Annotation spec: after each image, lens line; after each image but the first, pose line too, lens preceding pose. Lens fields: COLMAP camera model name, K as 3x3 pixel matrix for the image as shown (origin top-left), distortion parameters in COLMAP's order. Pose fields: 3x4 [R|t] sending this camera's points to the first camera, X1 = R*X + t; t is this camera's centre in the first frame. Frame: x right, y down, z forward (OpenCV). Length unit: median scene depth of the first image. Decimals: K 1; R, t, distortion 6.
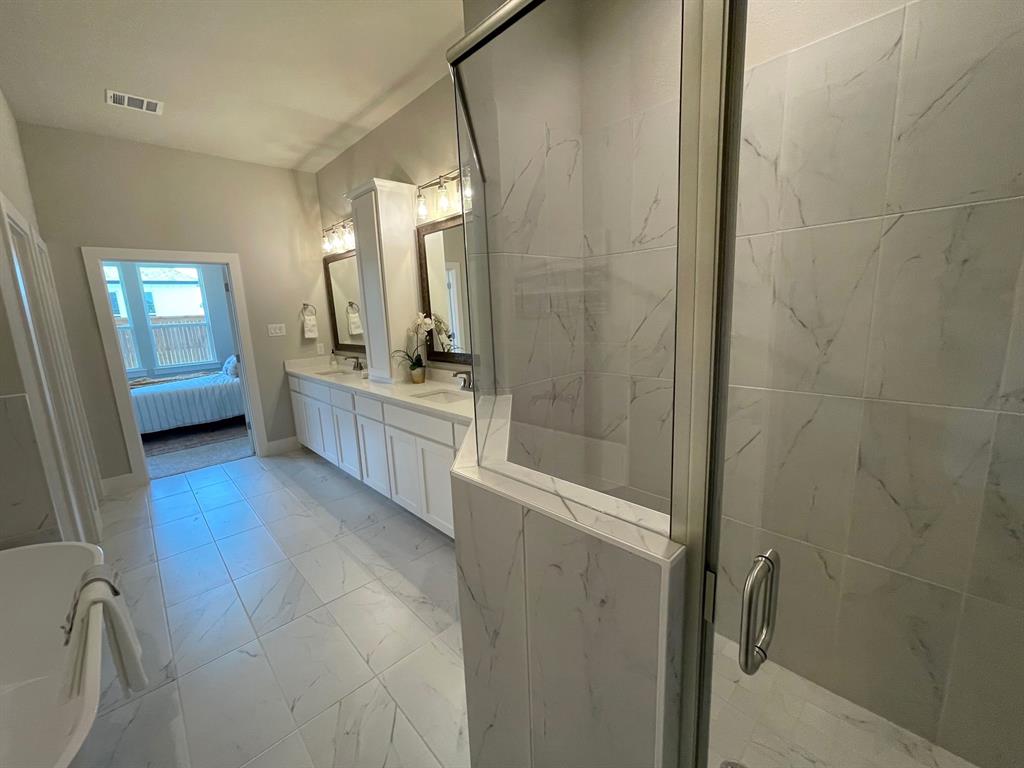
lens RADIAL K [[411.9, 0, 513.3], [0, 411.9, 383.5], [0, 0, 1]] dist [0.000481, 0.000023]
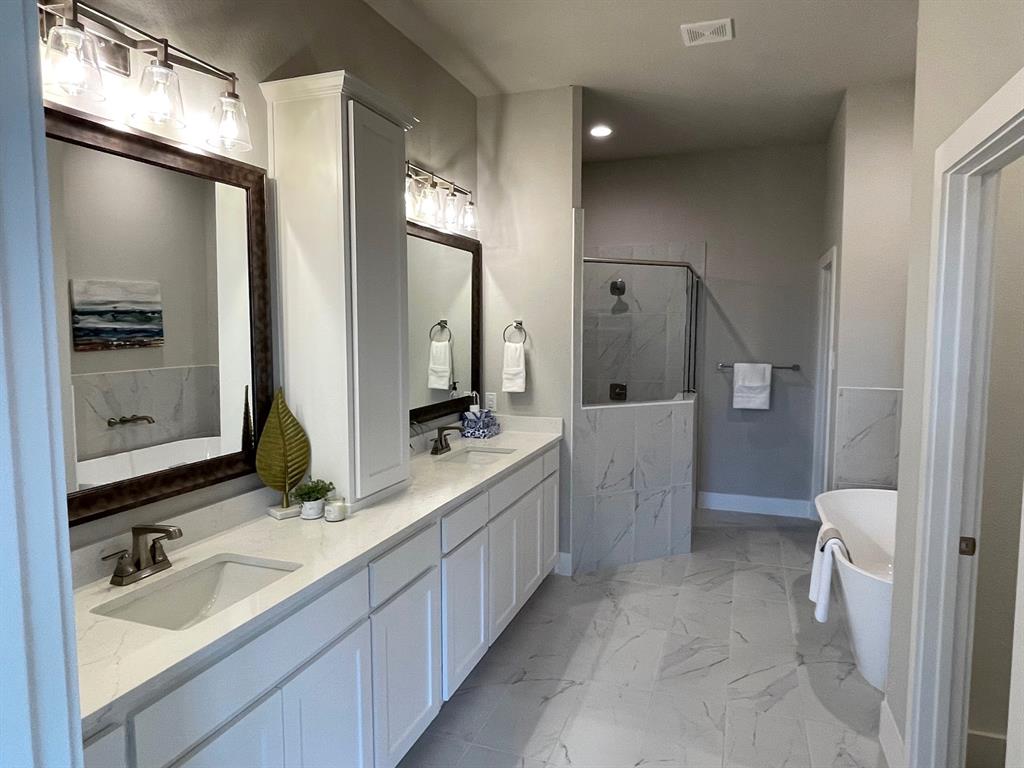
lens RADIAL K [[657.9, 0, 511.9], [0, 657.9, 386.8], [0, 0, 1]] dist [-0.000943, -0.000133]
pose [[-0.450415, -0.032702, 0.892220, -1.319108], [0.177252, 0.976162, 0.125260, -0.235645], [-0.875048, 0.214567, -0.433881, 1.484175]]
